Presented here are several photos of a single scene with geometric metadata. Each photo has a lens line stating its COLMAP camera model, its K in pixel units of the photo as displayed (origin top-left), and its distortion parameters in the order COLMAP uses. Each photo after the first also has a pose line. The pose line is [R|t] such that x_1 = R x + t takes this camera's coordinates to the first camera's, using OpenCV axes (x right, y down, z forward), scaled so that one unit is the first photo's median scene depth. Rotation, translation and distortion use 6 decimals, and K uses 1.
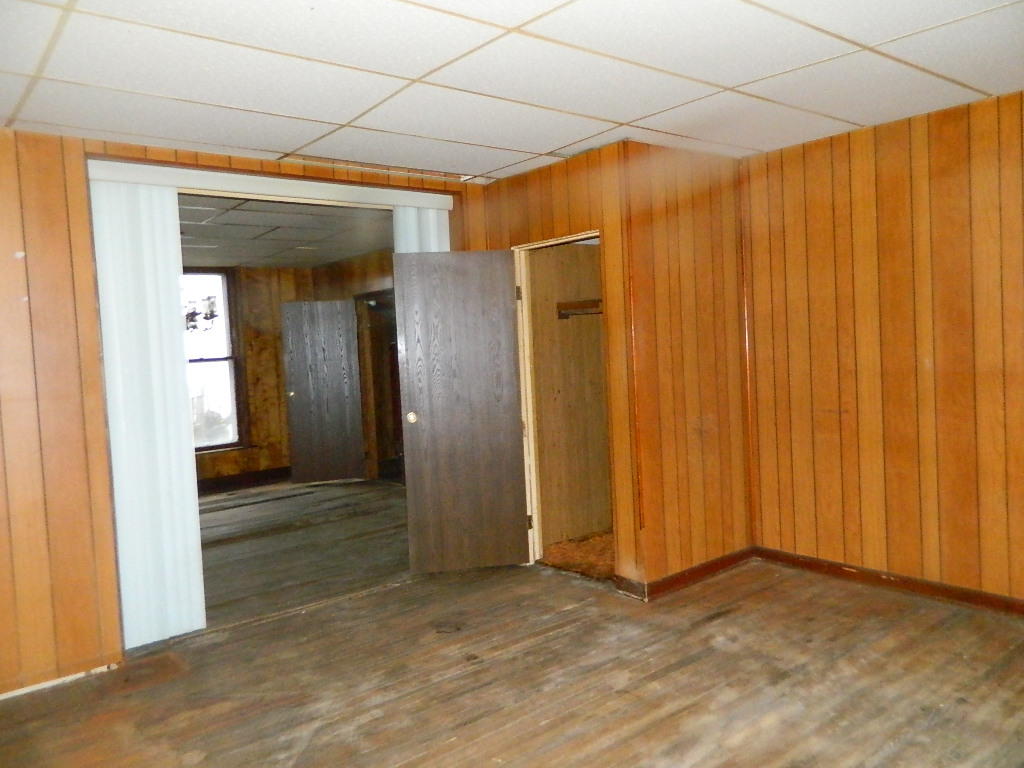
lens RADIAL K [[768.5, 0, 513.8], [0, 768.5, 379.2], [0, 0, 1]] dist [-0.003761, 0.001840]
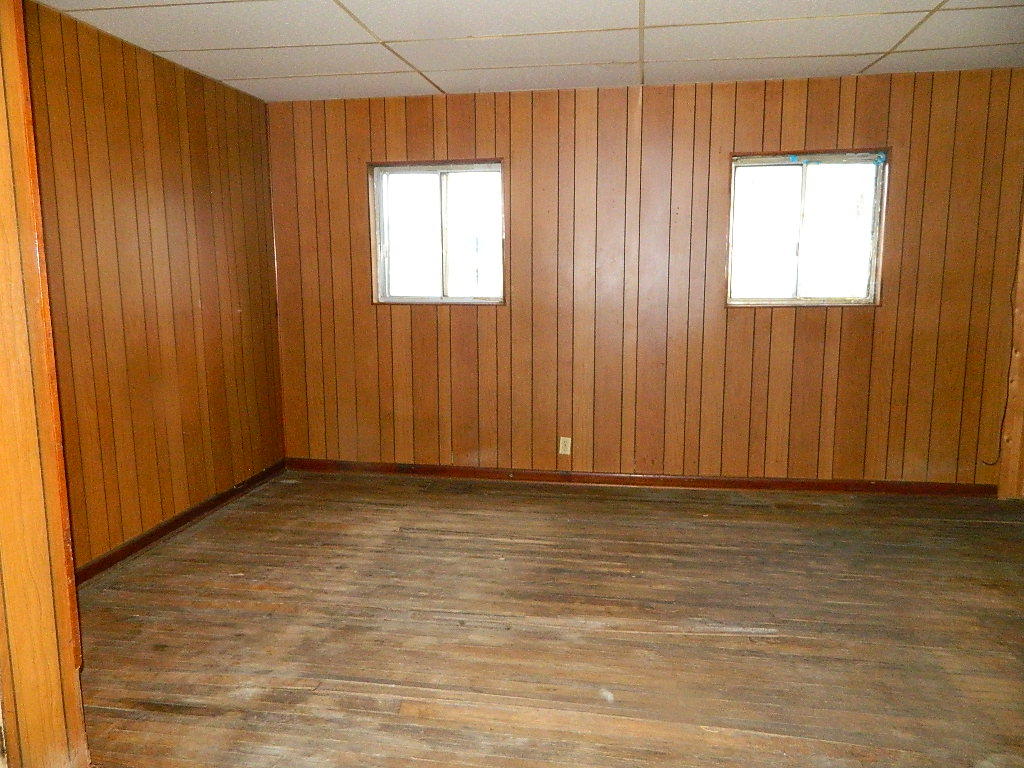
lens RADIAL K [[768.5, 0, 513.0], [0, 768.5, 385.2], [0, 0, 1]] dist [-0.003761, 0.001840]
pose [[-0.656698, -0.066541, 0.751213, -0.447269], [0.075030, 0.985393, 0.152875, -0.036041], [-0.750412, 0.156756, -0.642113, 1.340906]]
